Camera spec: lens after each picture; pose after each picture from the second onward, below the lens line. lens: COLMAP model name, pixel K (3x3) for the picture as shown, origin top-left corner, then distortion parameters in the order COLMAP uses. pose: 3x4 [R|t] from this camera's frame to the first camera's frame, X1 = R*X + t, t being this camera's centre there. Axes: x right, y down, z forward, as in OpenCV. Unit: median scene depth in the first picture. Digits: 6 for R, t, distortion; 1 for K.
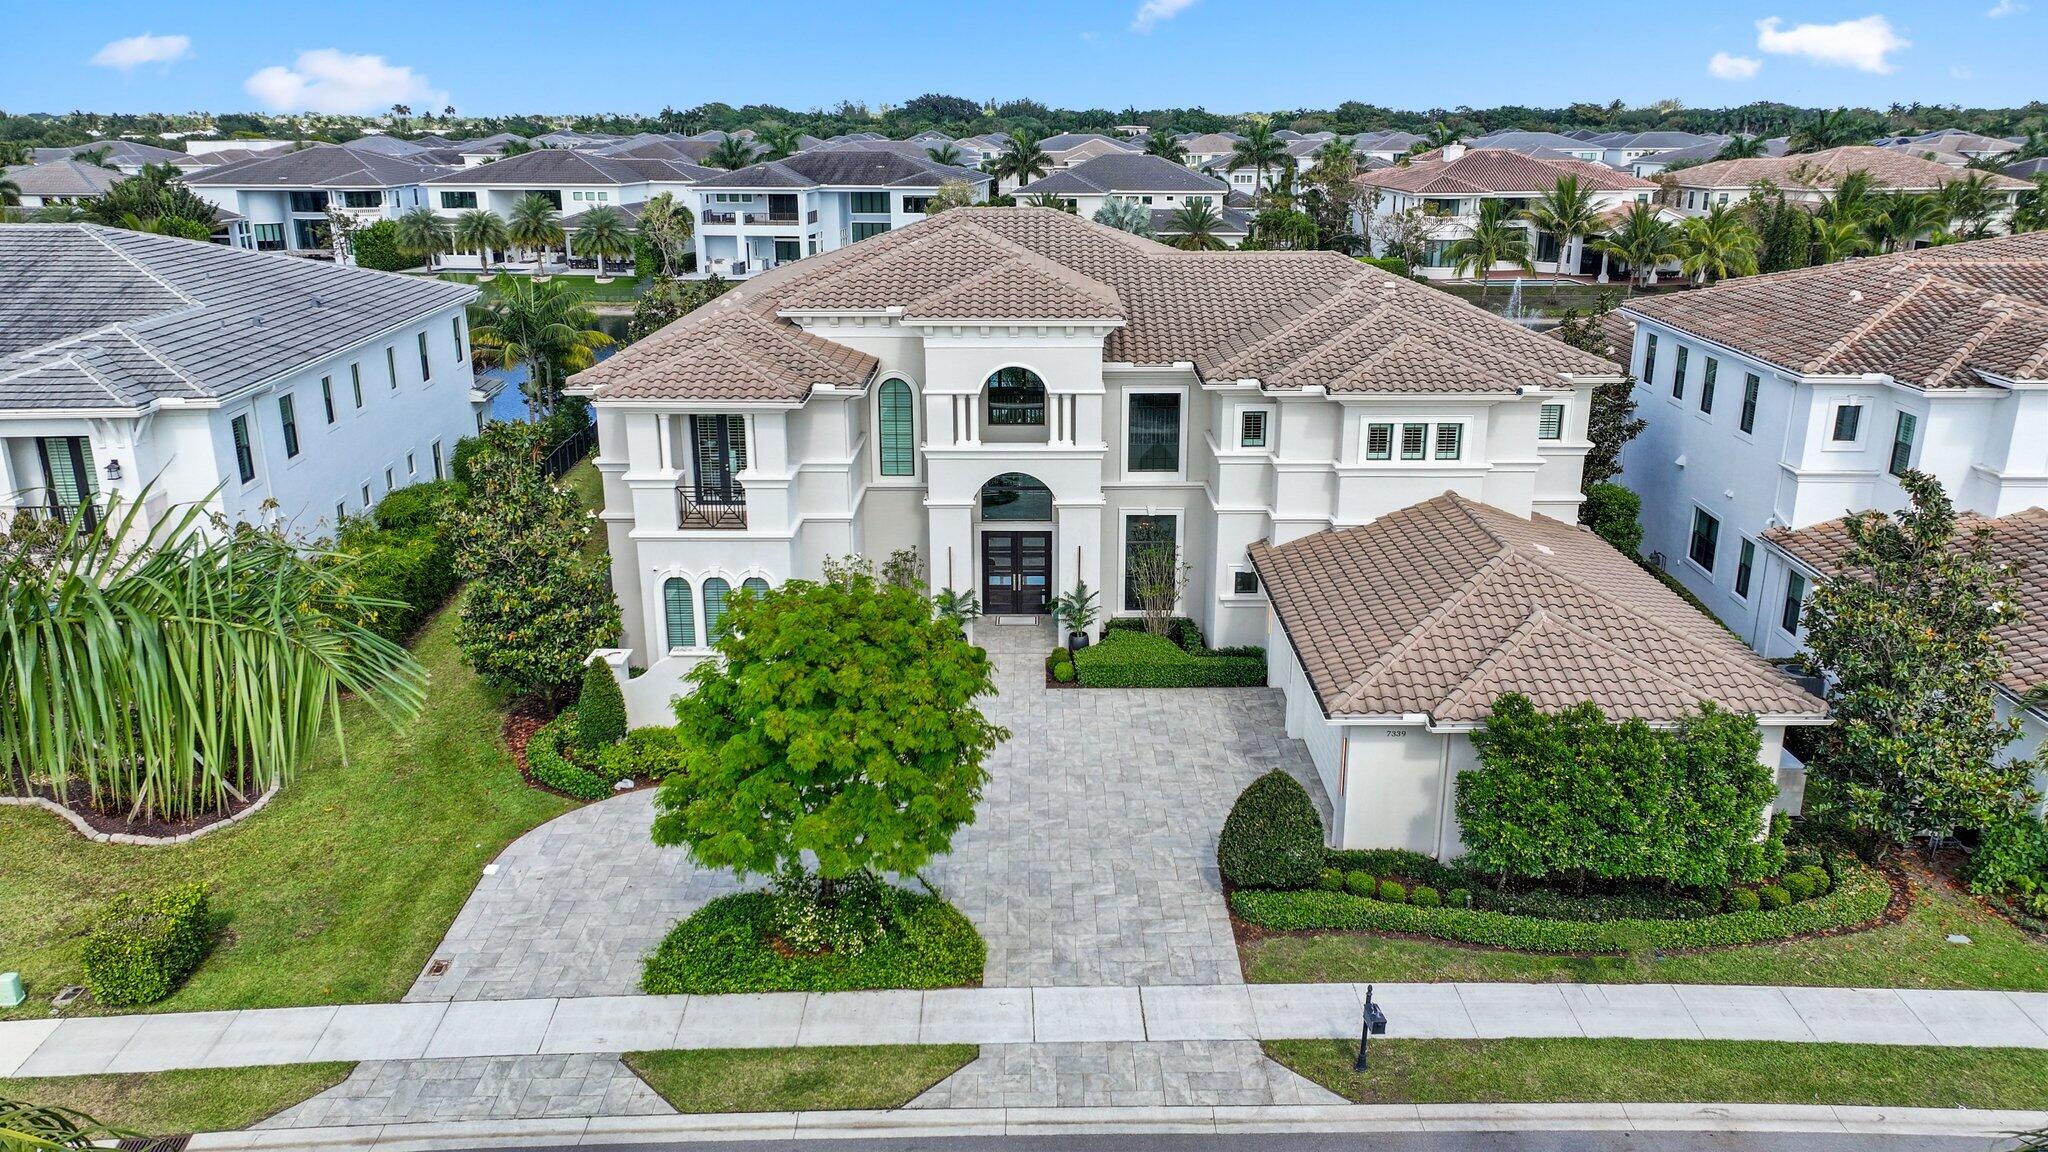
lens RADIAL K [[1426.5, 0, 1068.5], [0, 1426.5, 570.7], [0, 0, 1]] dist [0.009797, 0.001338]
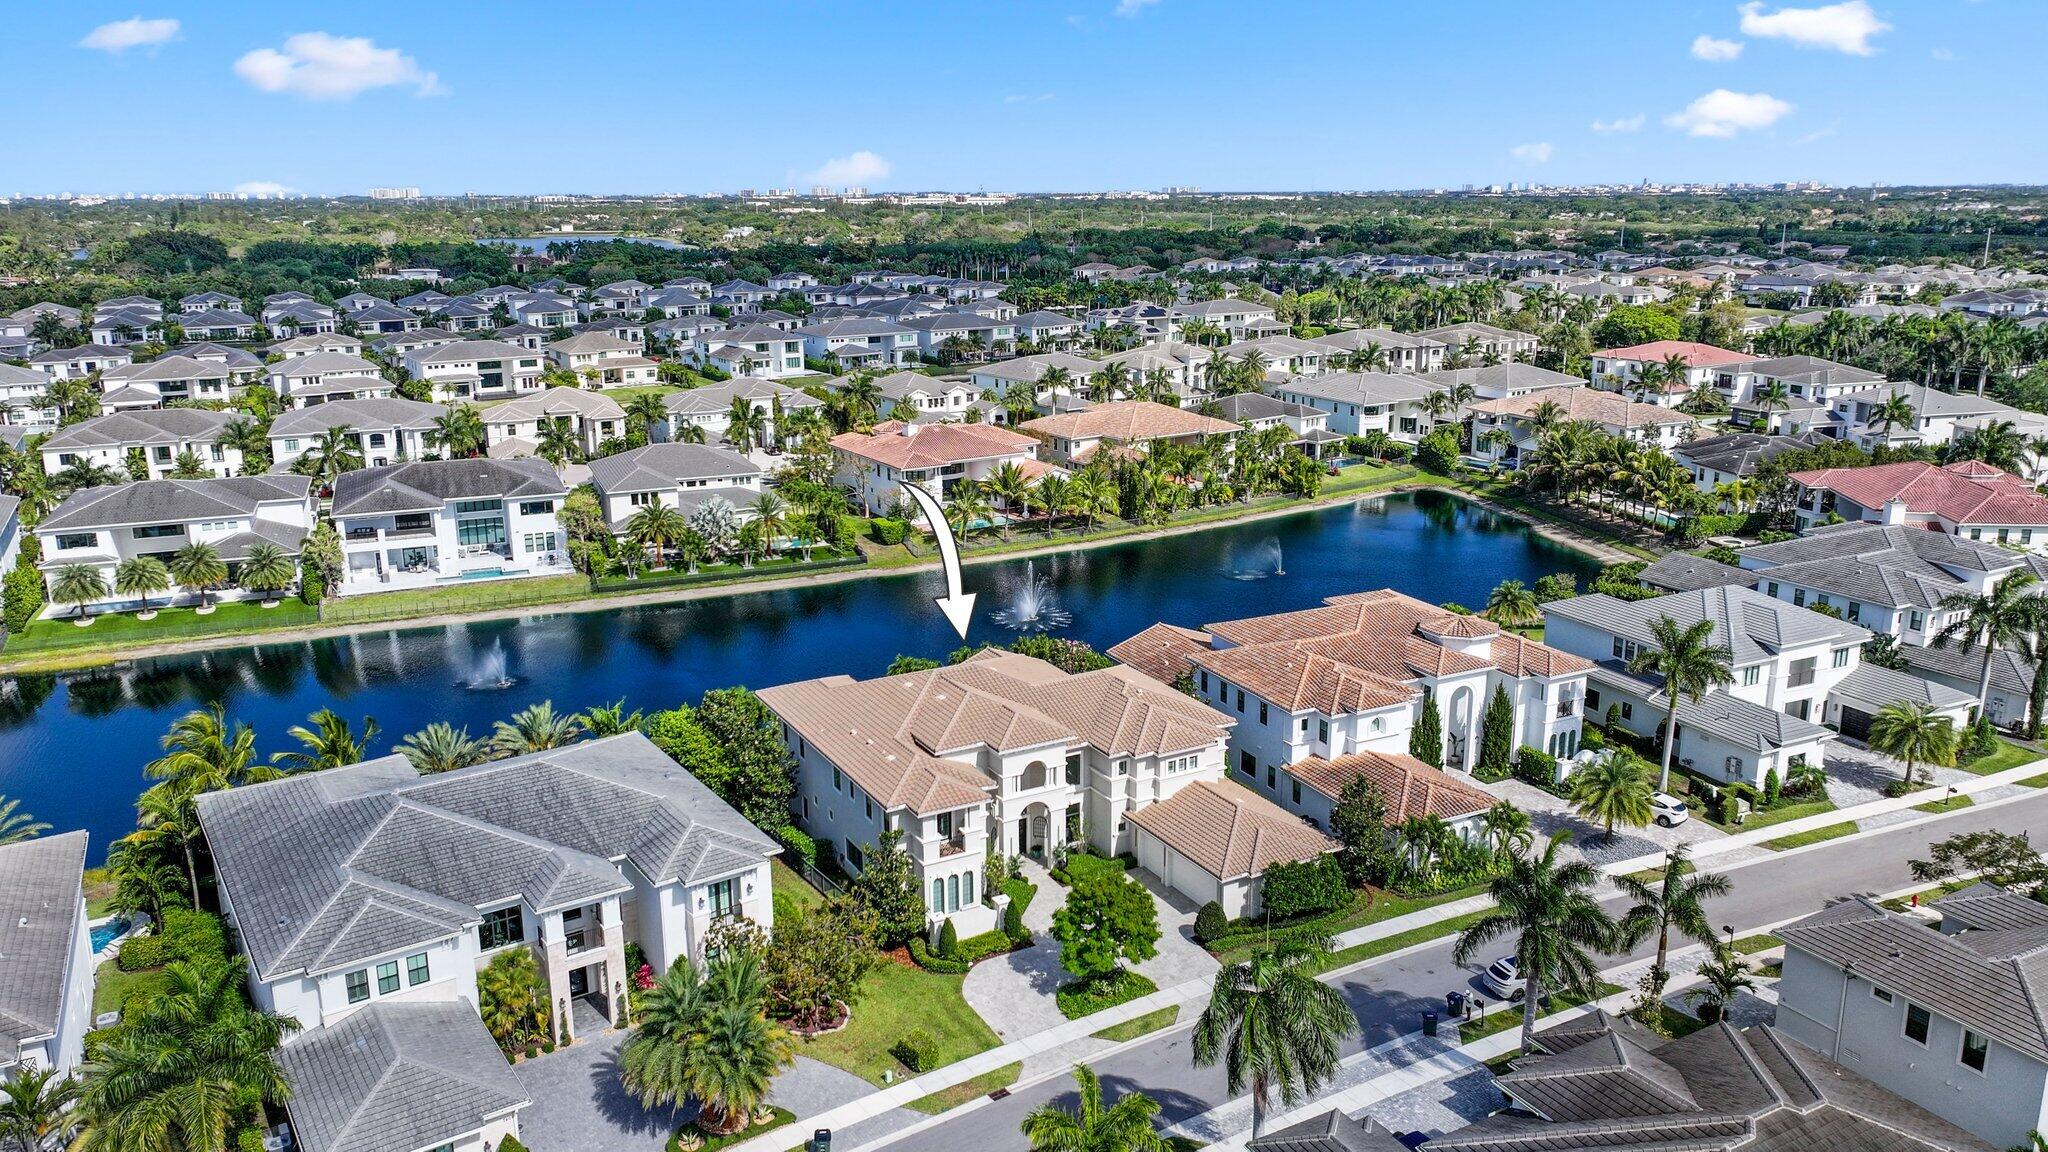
lens RADIAL K [[1426.5, 0, 1068.5], [0, 1426.5, 570.7], [0, 0, 1]] dist [0.009797, 0.001338]
pose [[0.874271, -0.126166, 0.468755, -1.132478], [0.150260, 0.988545, -0.014181, -0.438336], [-0.461596, 0.082833, 0.883214, -1.270422]]
